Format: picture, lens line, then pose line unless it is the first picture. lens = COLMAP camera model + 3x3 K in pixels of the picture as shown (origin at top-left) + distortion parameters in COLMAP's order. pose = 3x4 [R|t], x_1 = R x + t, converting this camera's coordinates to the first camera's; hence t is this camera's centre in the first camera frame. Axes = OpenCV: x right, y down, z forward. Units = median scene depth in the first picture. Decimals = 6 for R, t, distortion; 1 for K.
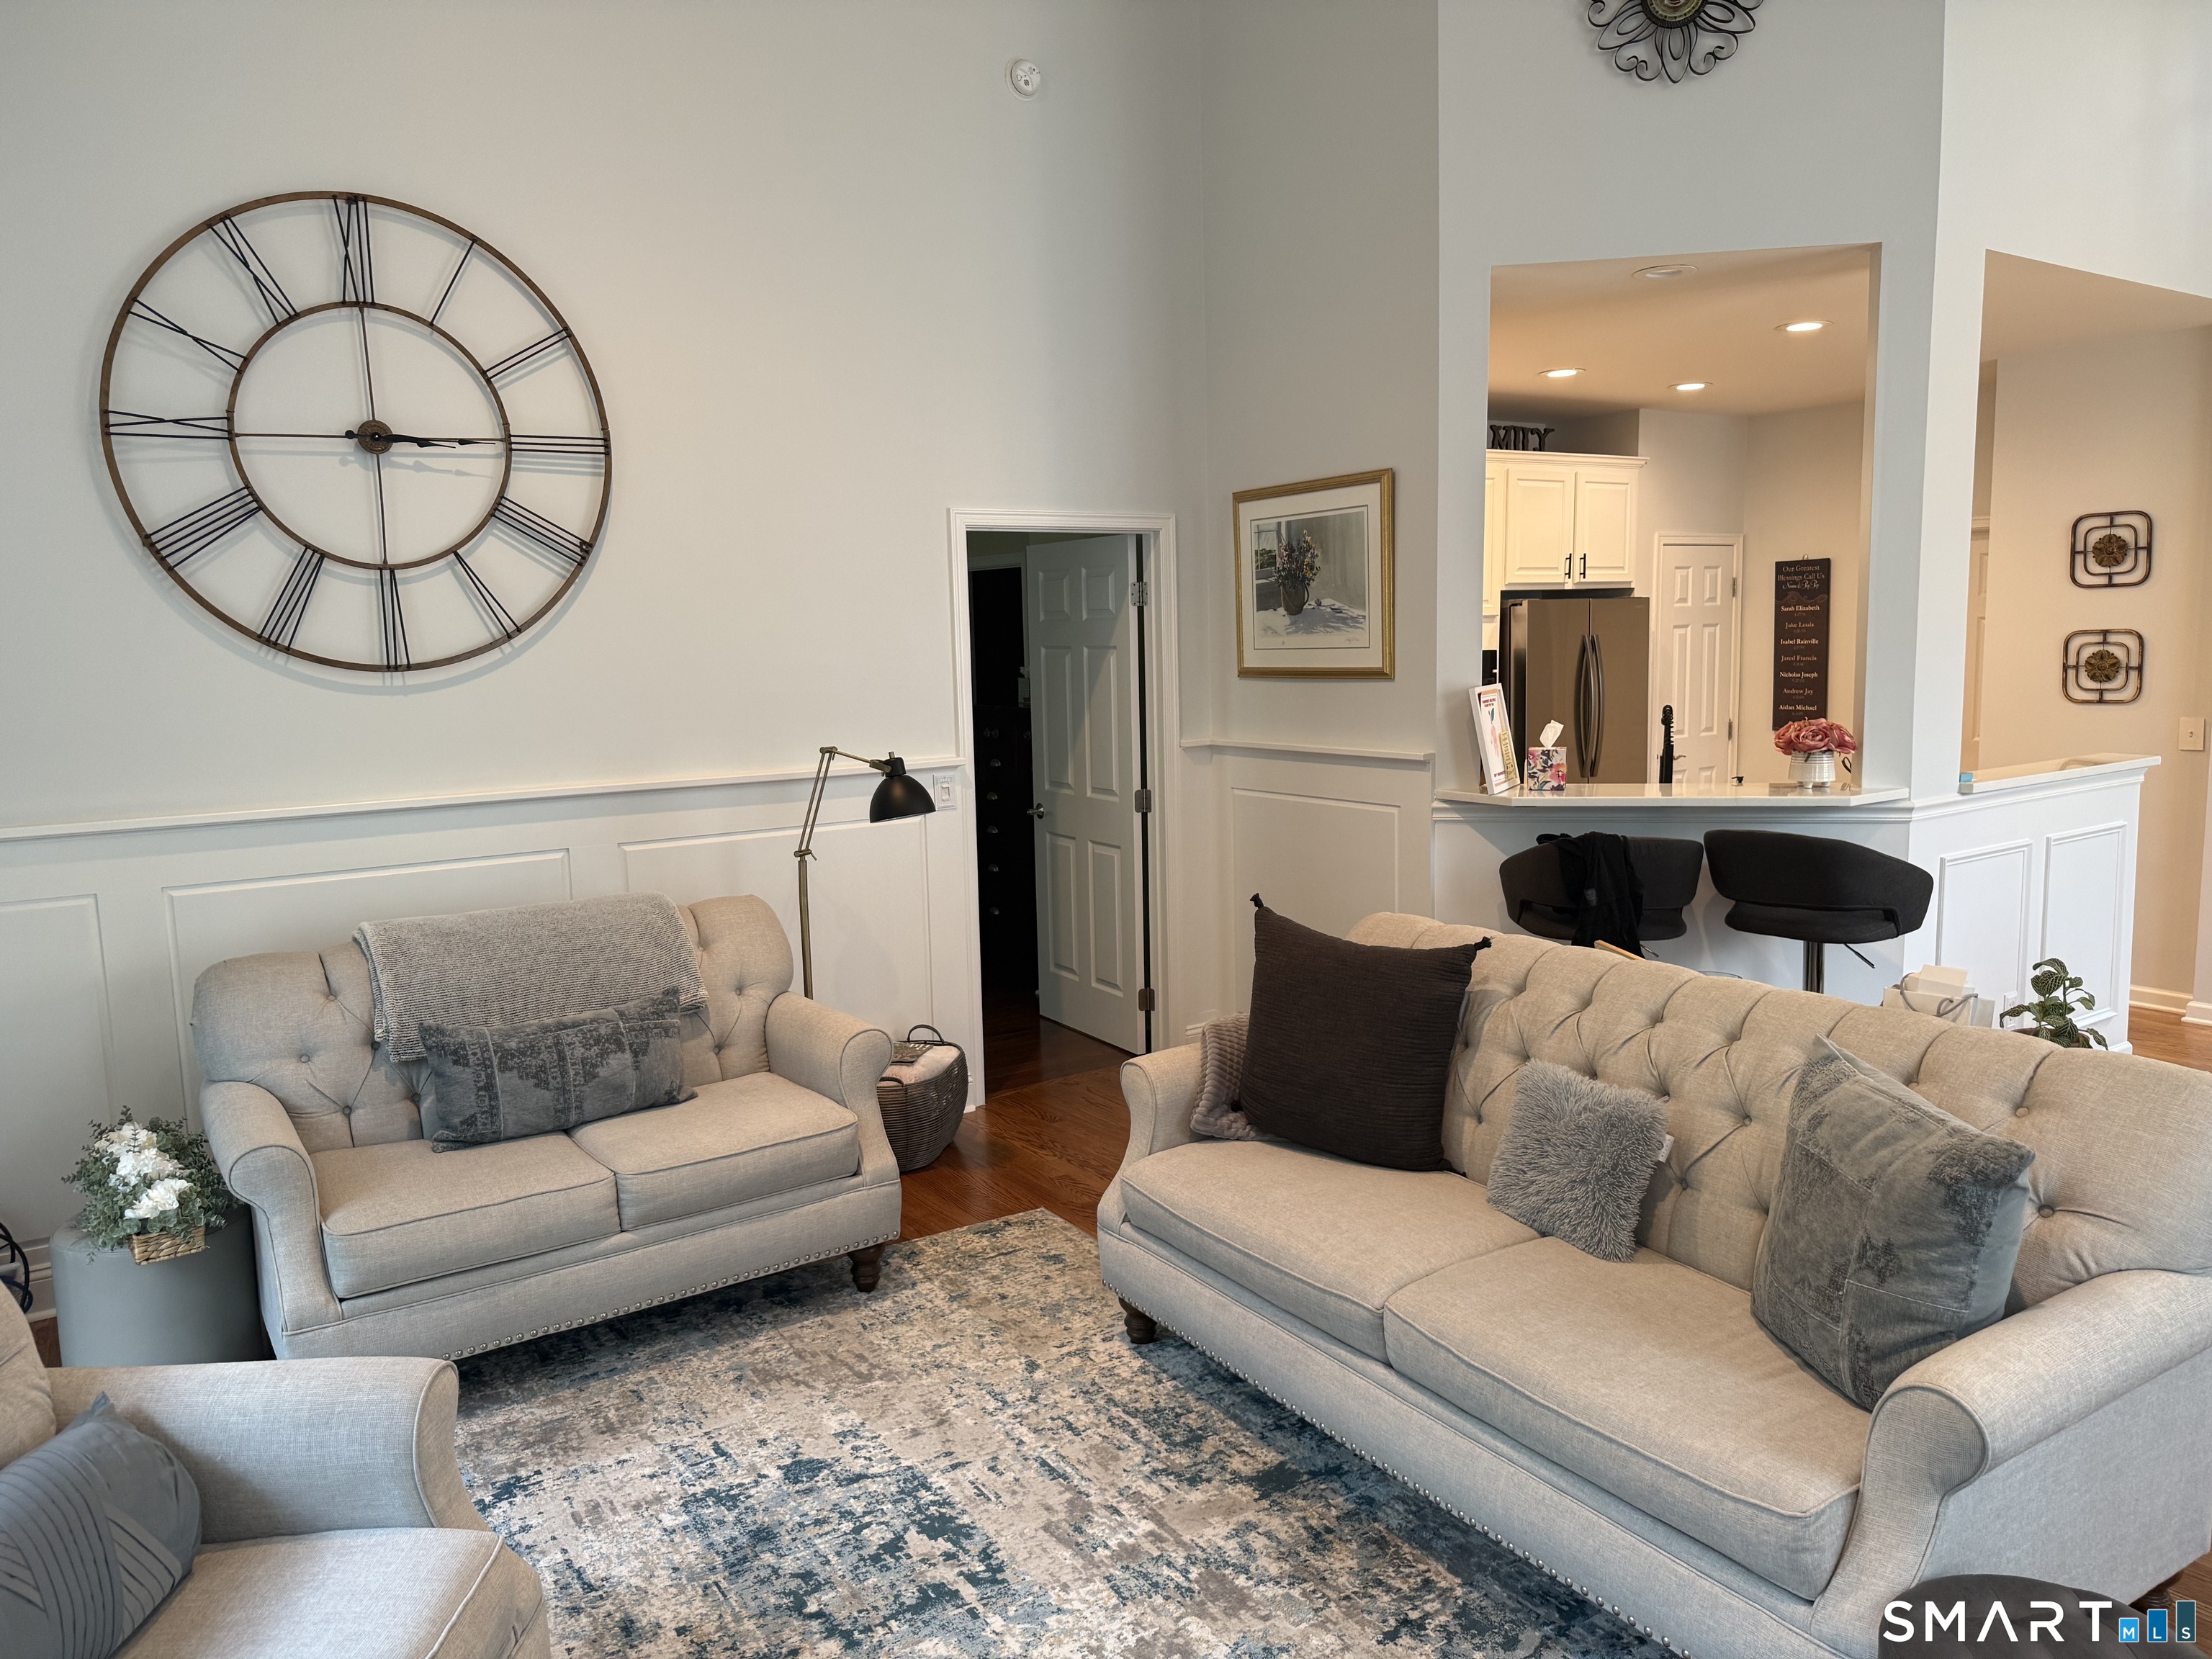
lens RADIAL K [[1548.6, 0, 1091.5], [0, 1548.6, 783.4], [0, 0, 1]] dist [0.066663, -0.071878]
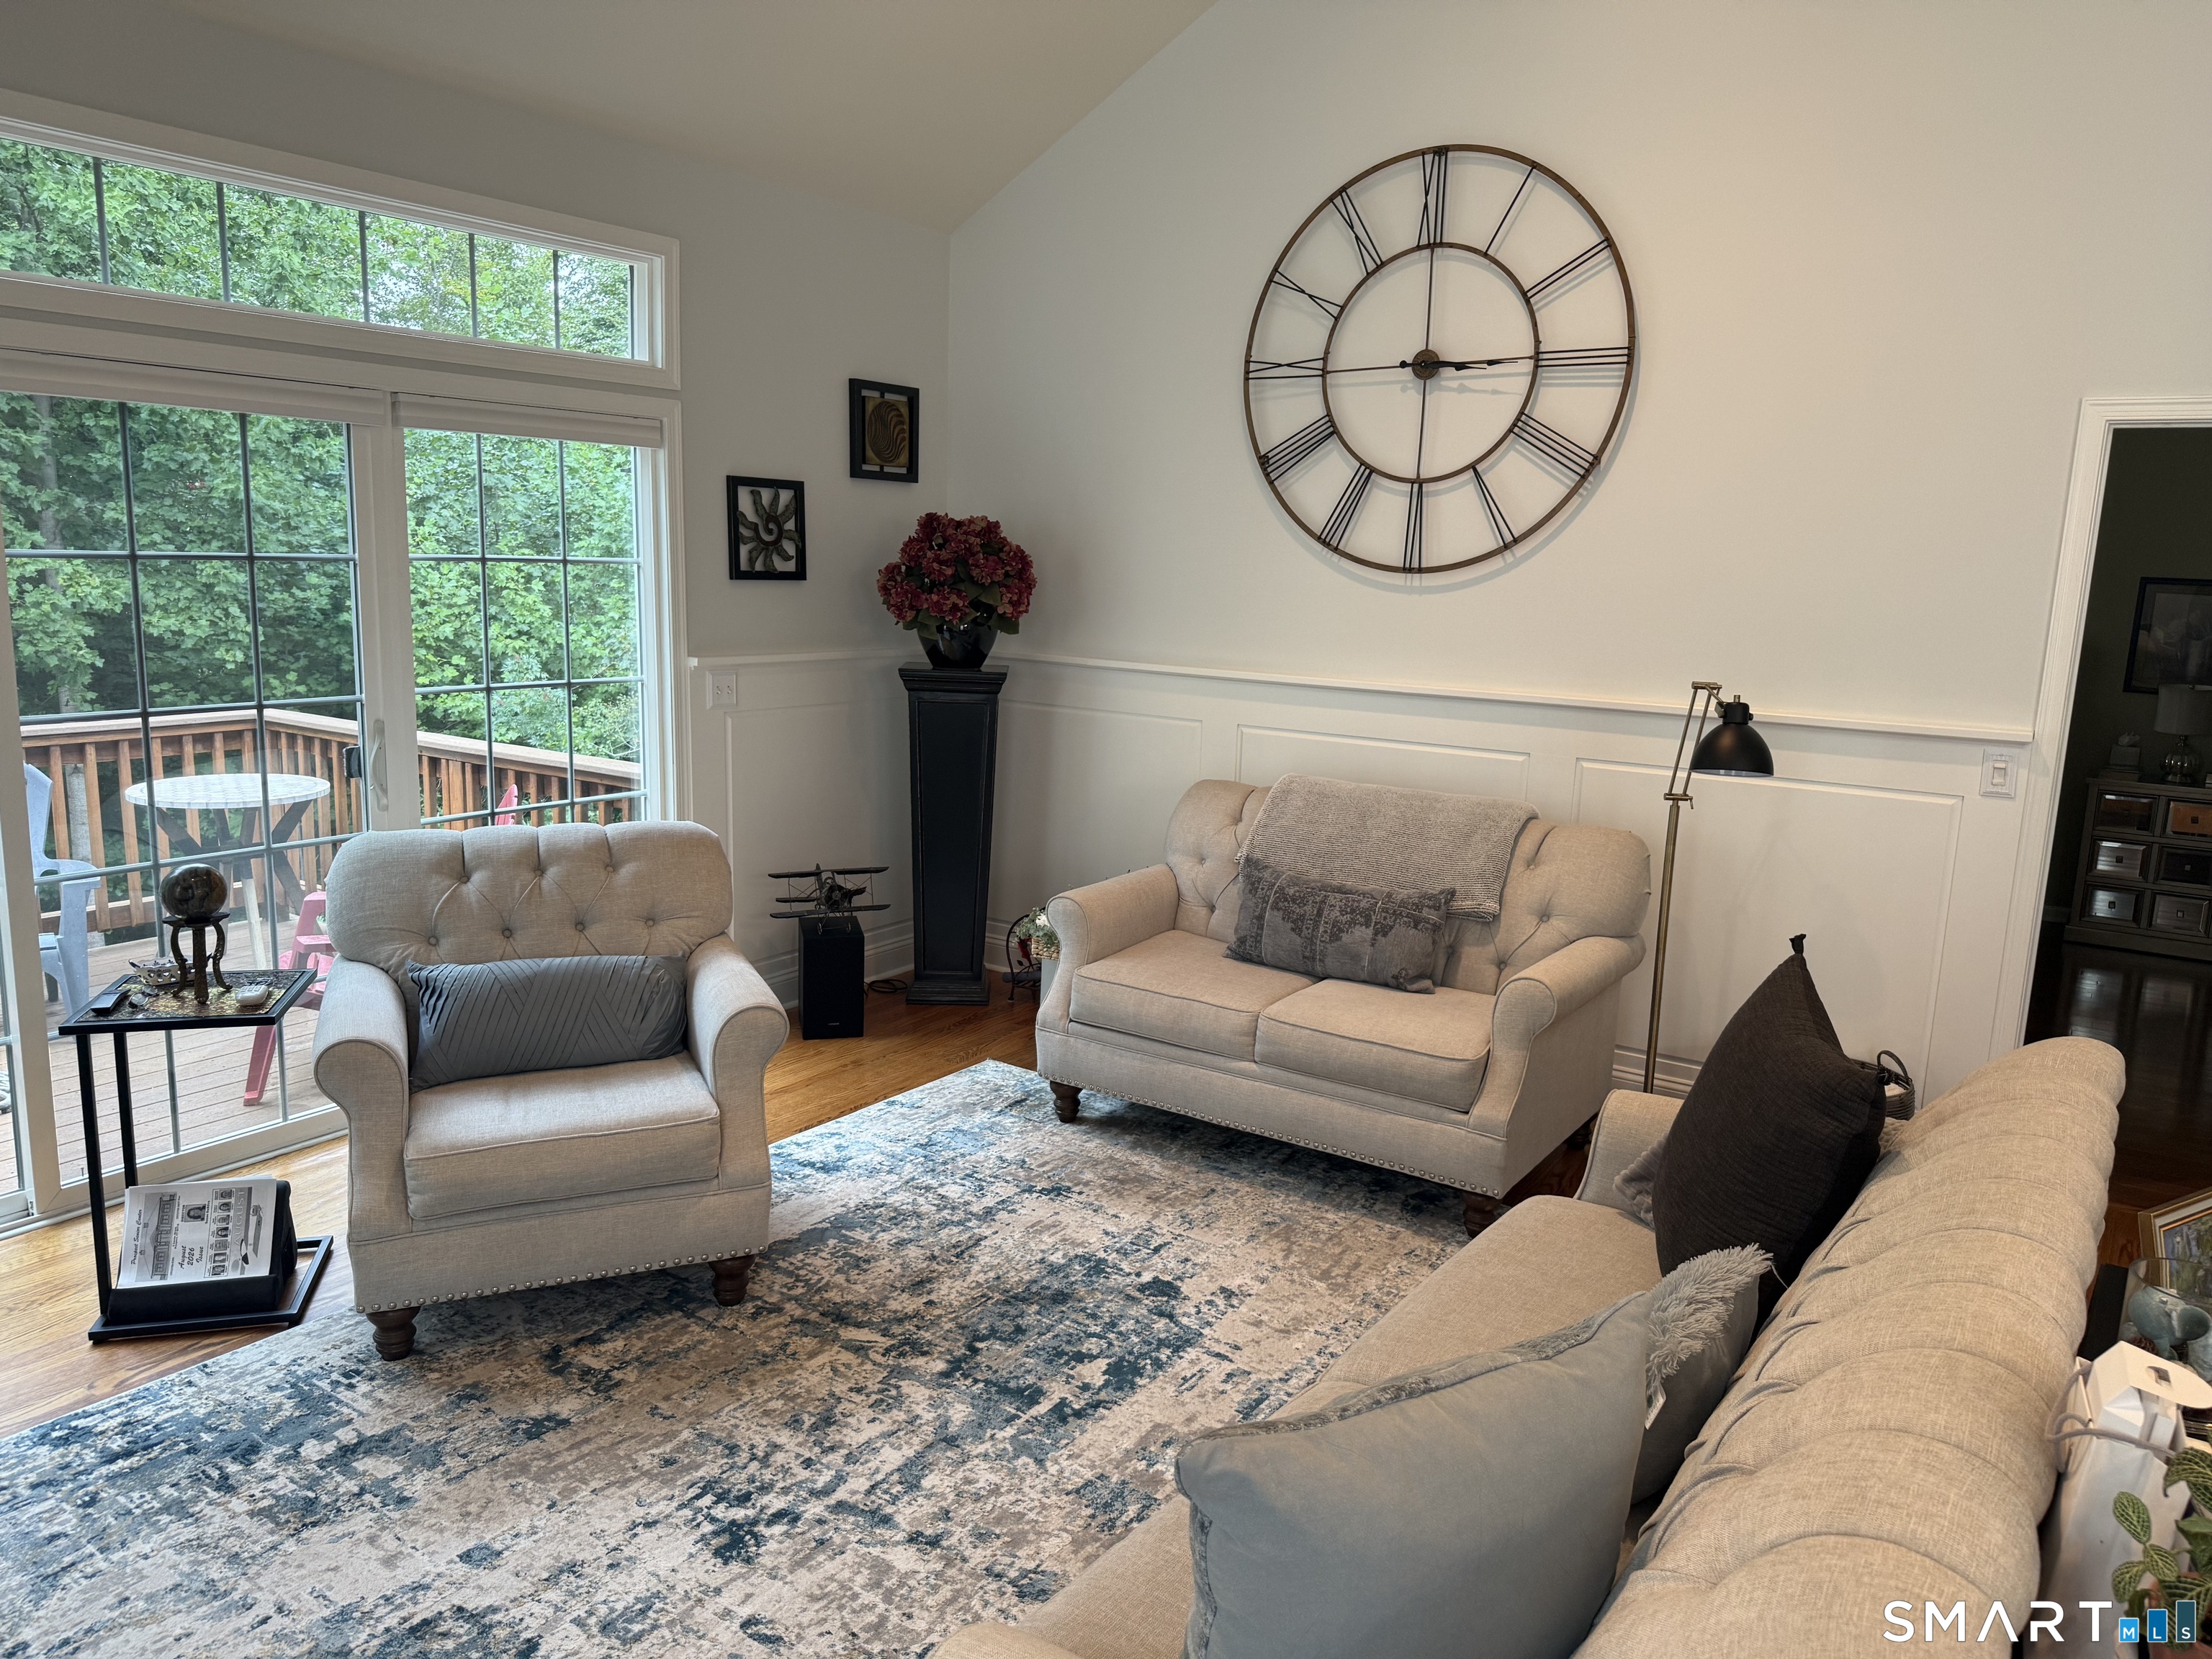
lens RADIAL K [[1548.6, 0, 1183.5], [0, 1548.6, 808.7], [0, 0, 1]] dist [0.066663, -0.071878]
pose [[0.405685, 0.188167, -0.894434, 0.592241], [-0.135901, 0.980120, 0.144554, -0.047797], [0.903853, 0.062911, 0.423192, 0.411214]]
